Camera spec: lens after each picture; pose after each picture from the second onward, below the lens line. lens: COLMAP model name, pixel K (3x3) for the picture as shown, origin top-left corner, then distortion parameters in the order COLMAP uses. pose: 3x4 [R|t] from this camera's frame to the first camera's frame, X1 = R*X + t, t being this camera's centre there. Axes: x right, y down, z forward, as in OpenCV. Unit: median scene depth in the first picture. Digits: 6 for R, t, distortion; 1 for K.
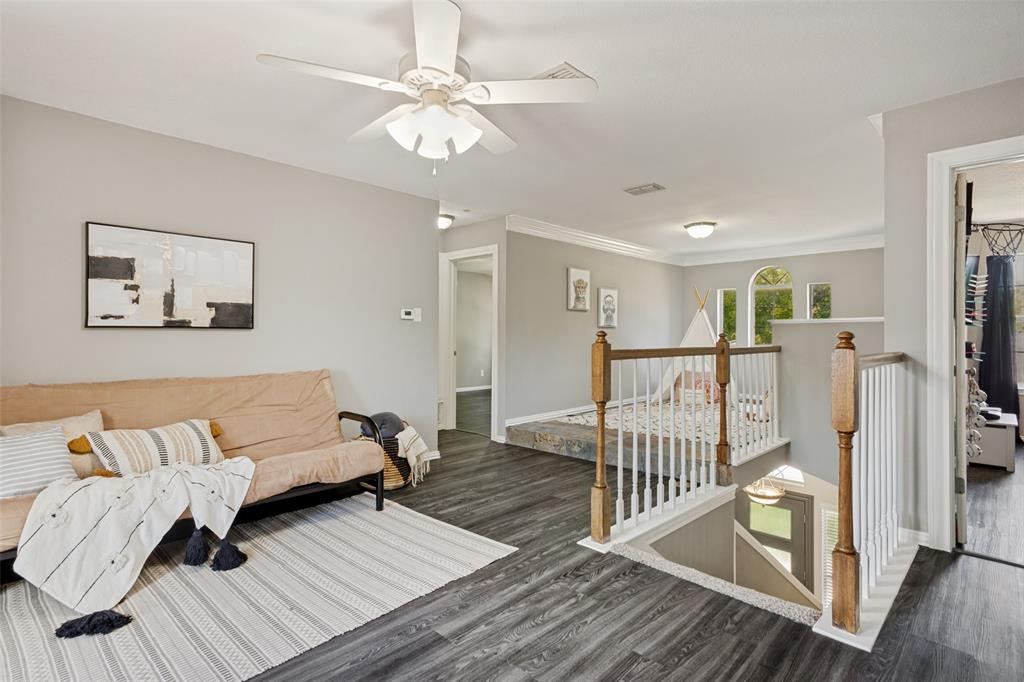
lens RADIAL K [[494.6, 0, 514.2], [0, 494.6, 336.3], [0, 0, 1]] dist [0.003966, 0.002574]
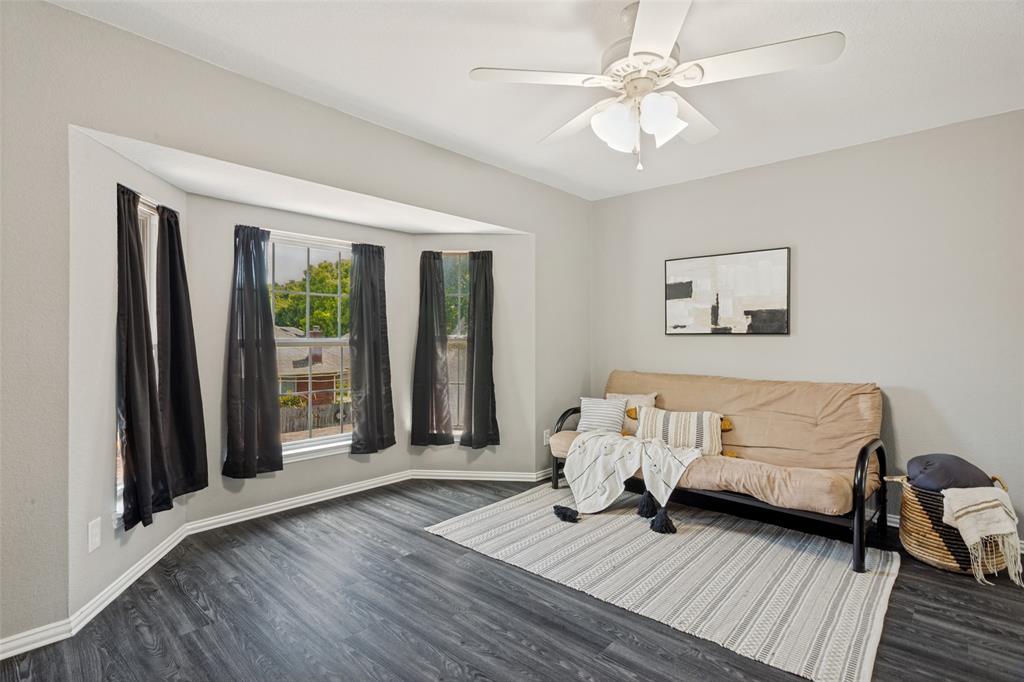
lens RADIAL K [[494.6, 0, 513.8], [0, 494.6, 341.0], [0, 0, 1]] dist [0.003966, 0.002574]
pose [[0.055839, 0.005942, -0.998422, 0.494908], [-0.007015, 0.999960, 0.005559, -0.003842], [0.998415, 0.006693, 0.055878, 0.458325]]
